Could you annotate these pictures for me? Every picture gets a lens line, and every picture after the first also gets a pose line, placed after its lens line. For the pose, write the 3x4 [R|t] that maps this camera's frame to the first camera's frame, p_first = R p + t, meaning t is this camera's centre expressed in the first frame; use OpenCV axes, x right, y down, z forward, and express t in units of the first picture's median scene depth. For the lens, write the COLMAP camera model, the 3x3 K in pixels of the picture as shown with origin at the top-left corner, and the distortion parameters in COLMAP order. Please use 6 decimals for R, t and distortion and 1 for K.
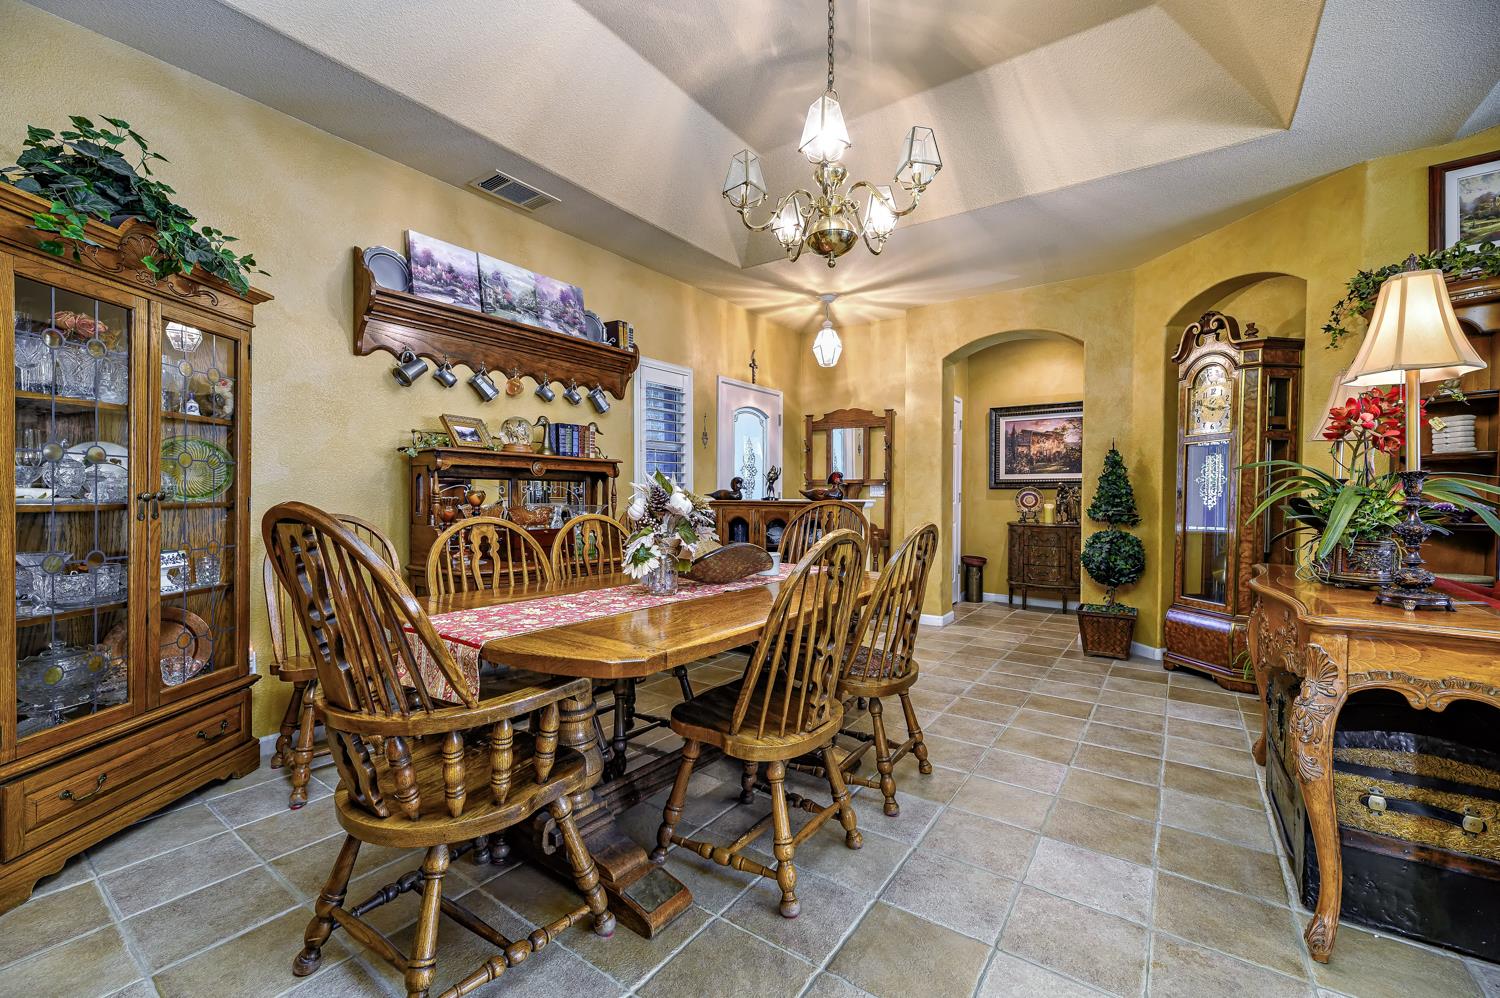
lens RADIAL K [[616.8, 0, 745.8], [0, 616.8, 498.4], [0, 0, 1]] dist [0.001187, -0.000199]
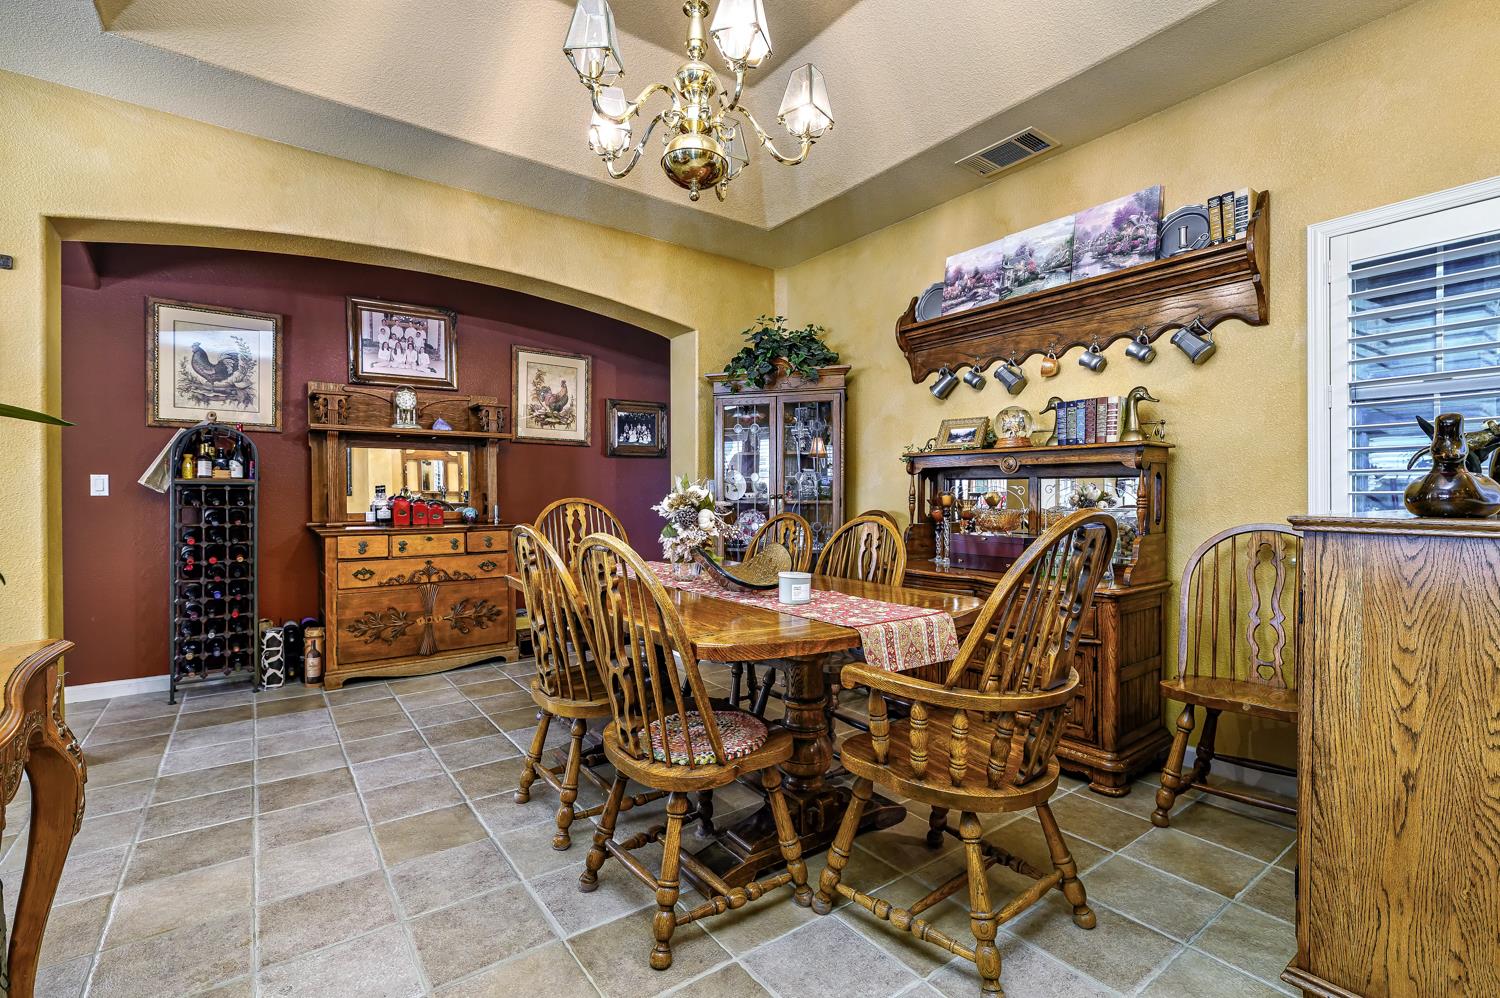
lens RADIAL K [[676.5, 0, 748.1], [0, 676.5, 497.3], [0, 0, 1]] dist [0.000549, 0.000056]
pose [[-0.316991, -0.000088, -0.948429, 0.621805], [-0.008503, 0.999960, 0.002749, -0.002890], [0.948390, 0.008936, -0.316979, 0.899714]]
